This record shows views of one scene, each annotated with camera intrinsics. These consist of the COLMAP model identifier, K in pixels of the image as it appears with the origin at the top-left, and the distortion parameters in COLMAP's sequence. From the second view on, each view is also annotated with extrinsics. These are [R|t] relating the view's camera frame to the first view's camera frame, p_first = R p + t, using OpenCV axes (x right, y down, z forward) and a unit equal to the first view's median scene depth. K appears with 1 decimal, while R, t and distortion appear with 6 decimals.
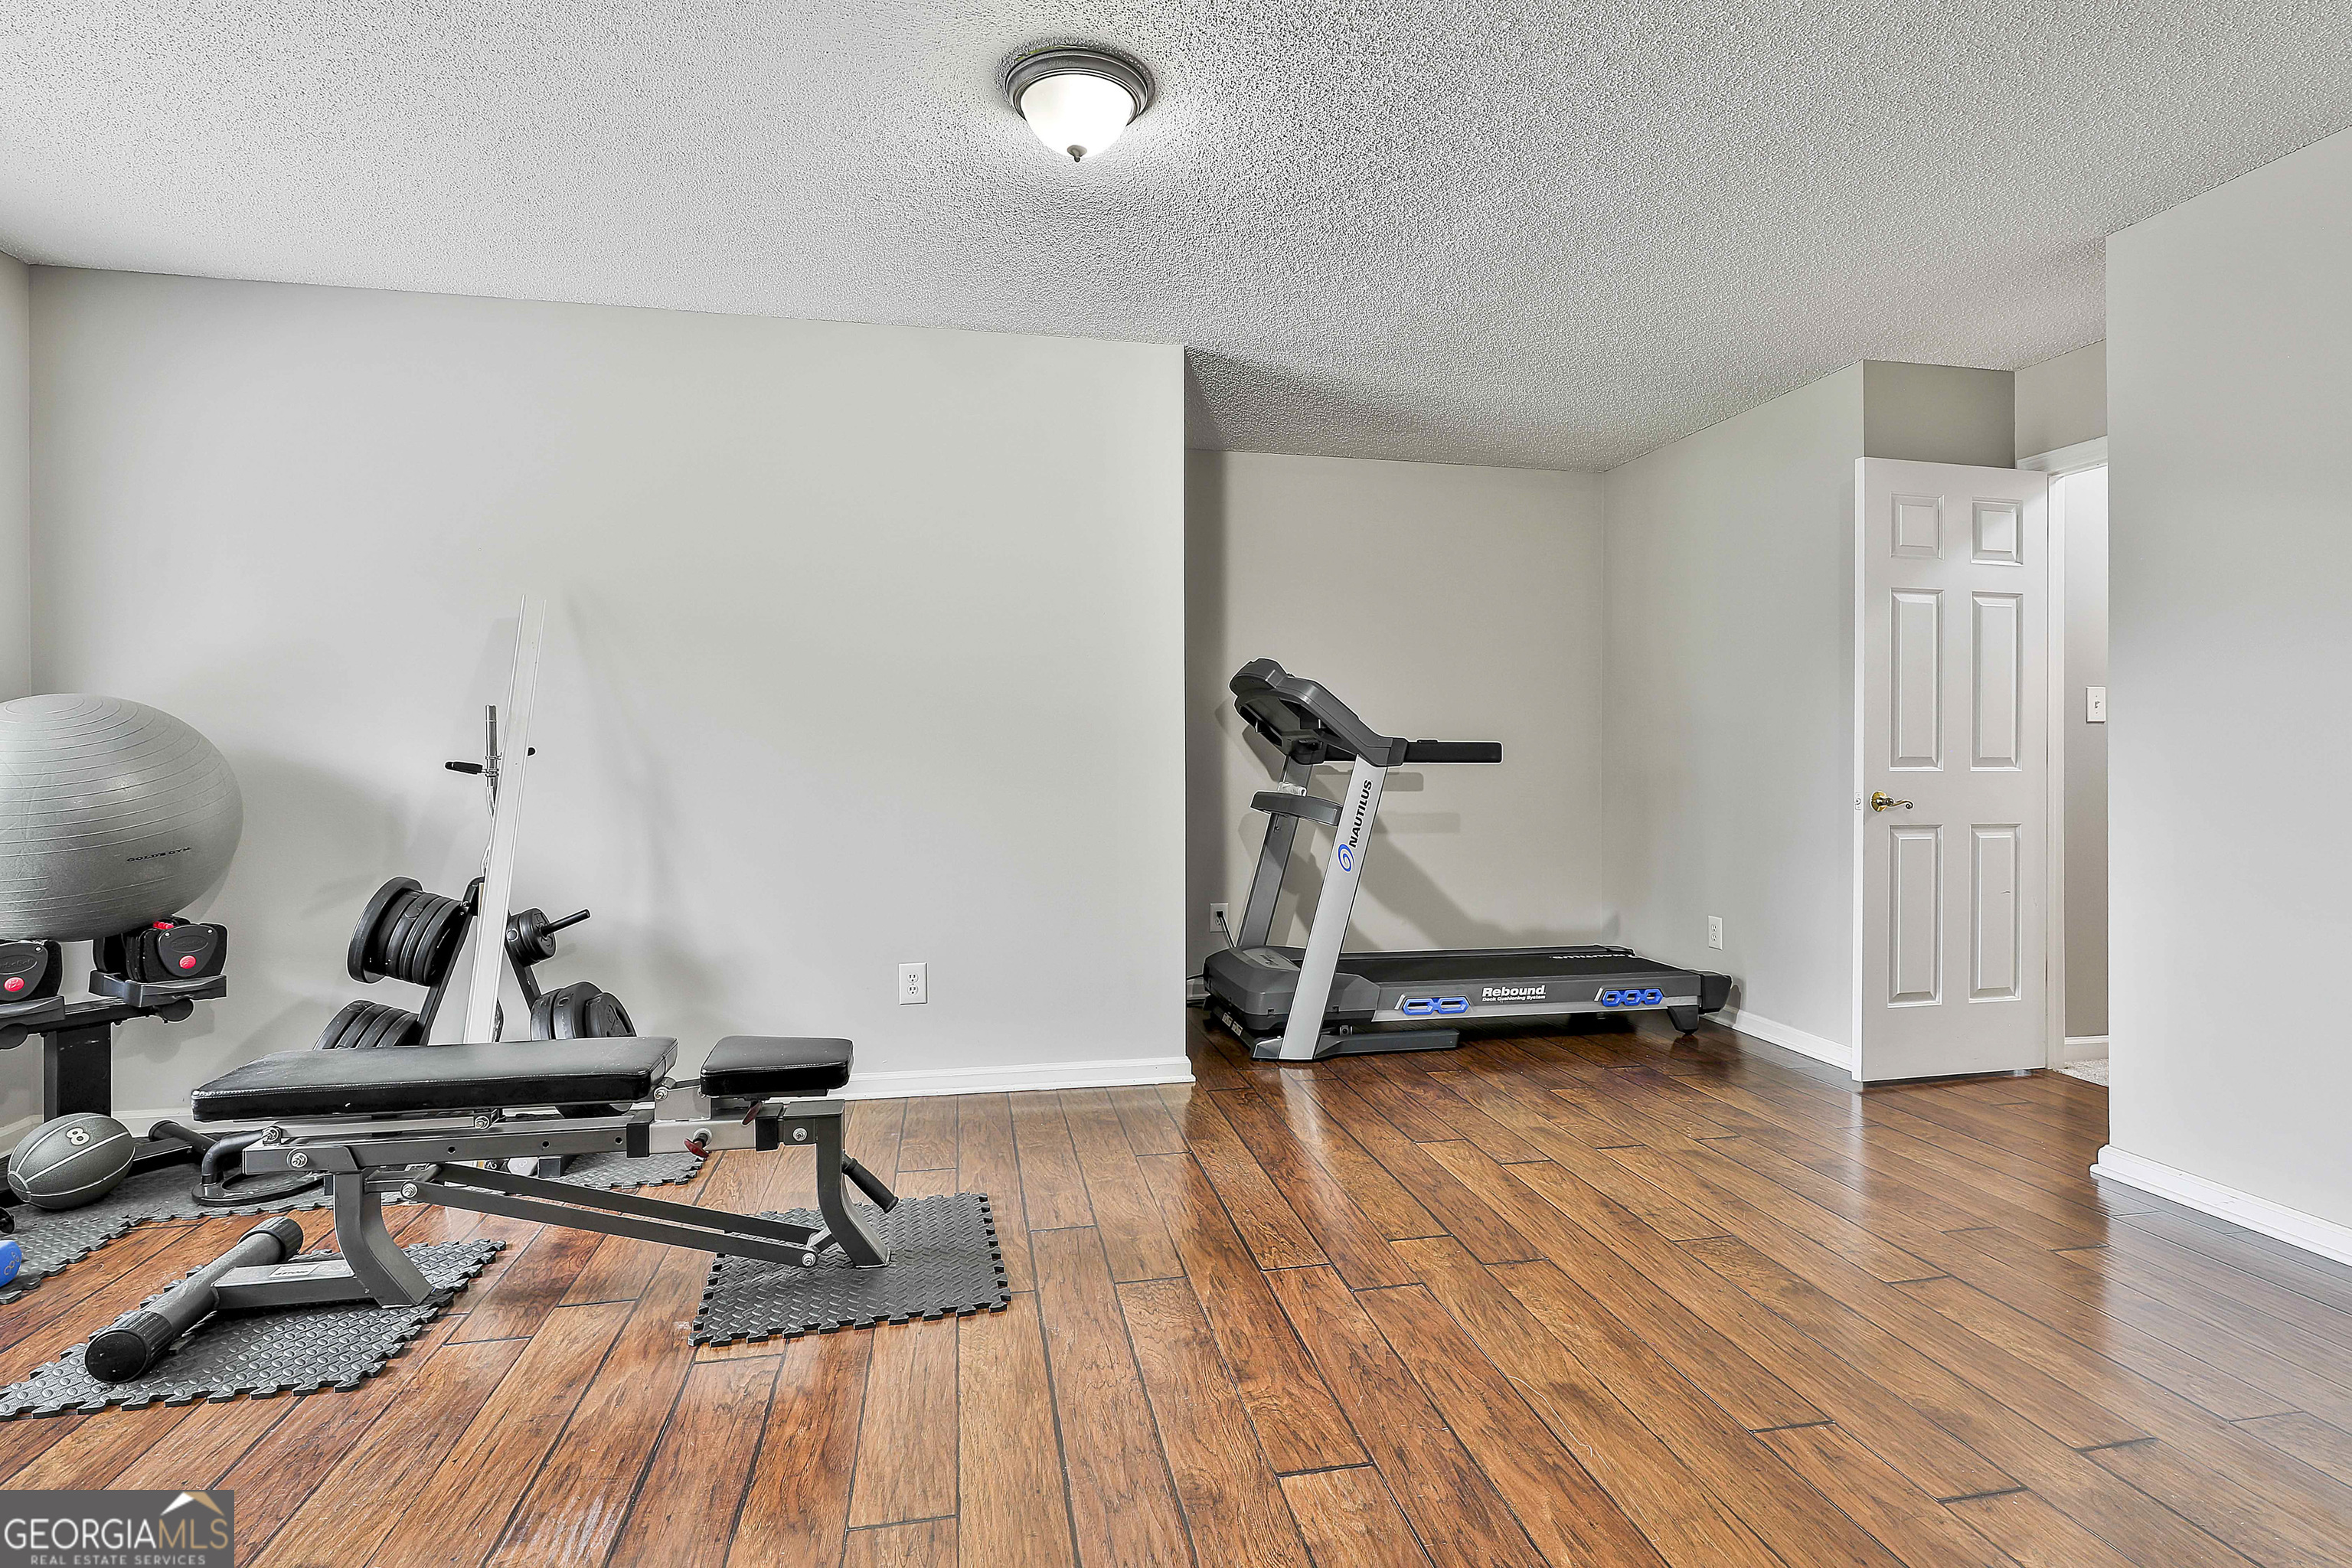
lens RADIAL K [[1135.4, 0, 1181.7], [0, 1135.4, 775.2], [0, 0, 1]] dist [-0.002083, 0.003692]
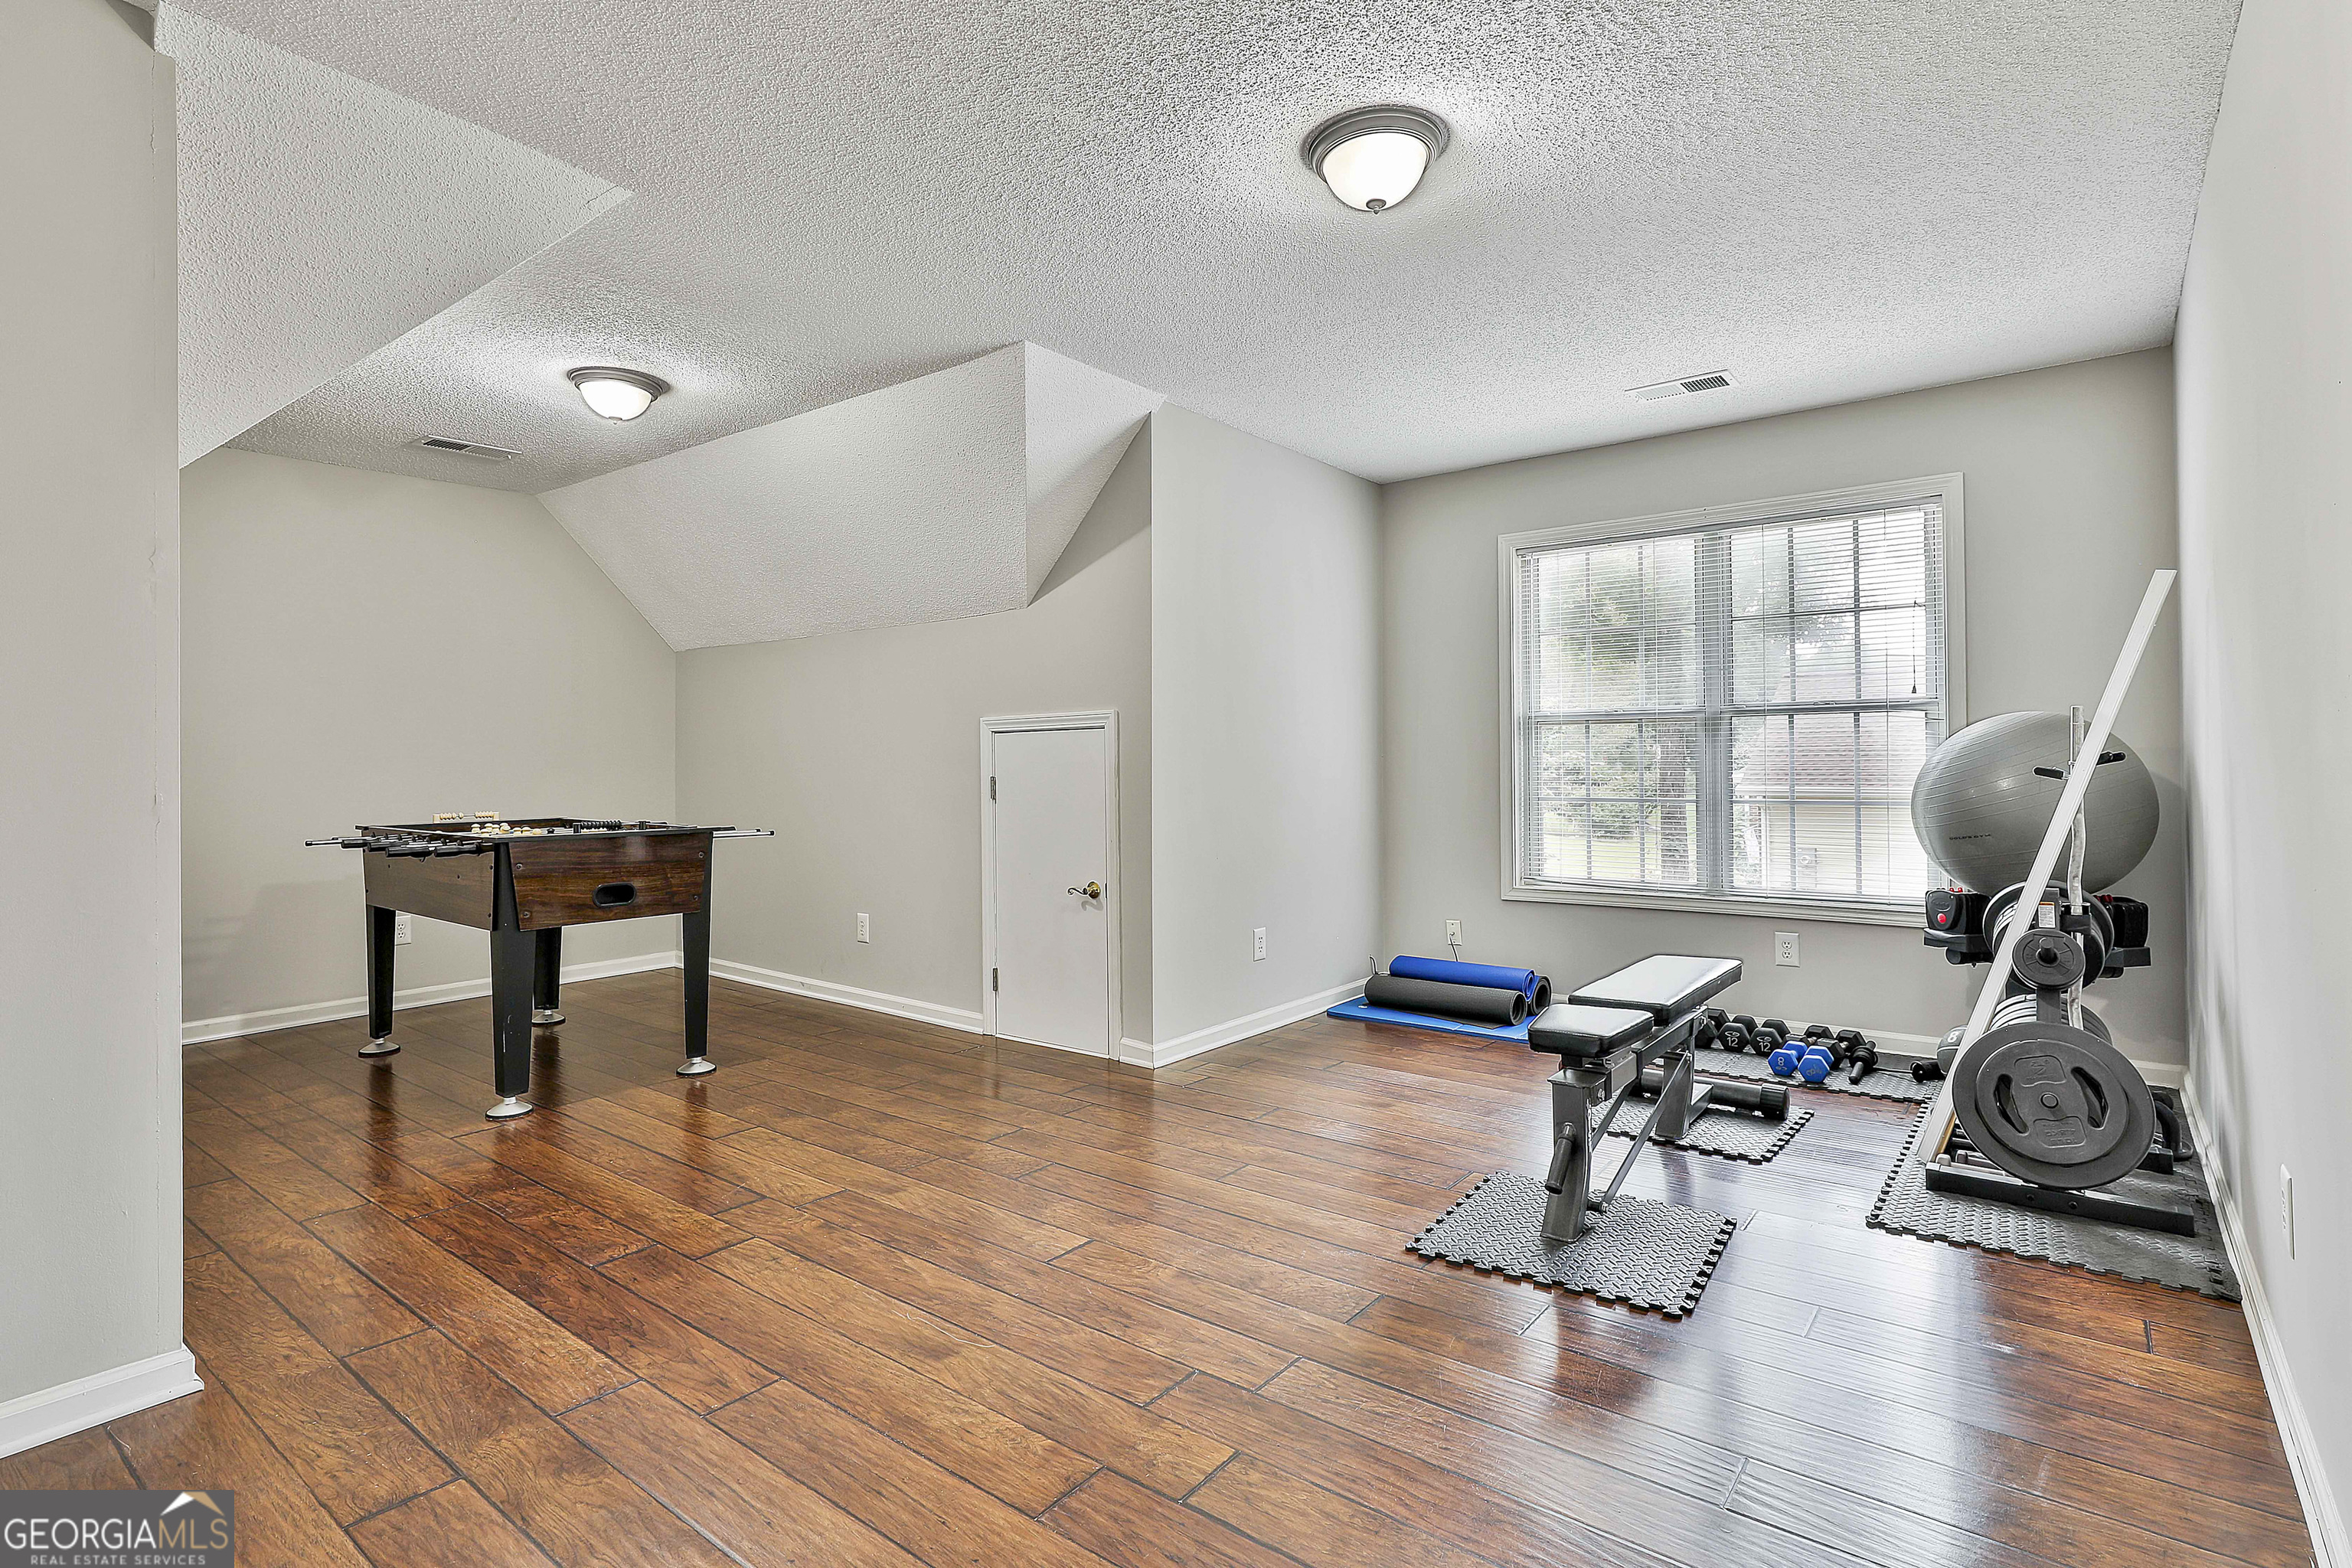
lens RADIAL K [[1135.4, 0, 1181.7], [0, 1135.4, 775.2], [0, 0, 1]] dist [-0.002083, 0.003692]
pose [[-0.754951, 0.012365, -0.655664, 0.835197], [-0.003208, 0.999741, 0.022549, -0.036263], [0.655773, 0.019127, -0.754716, 1.877376]]
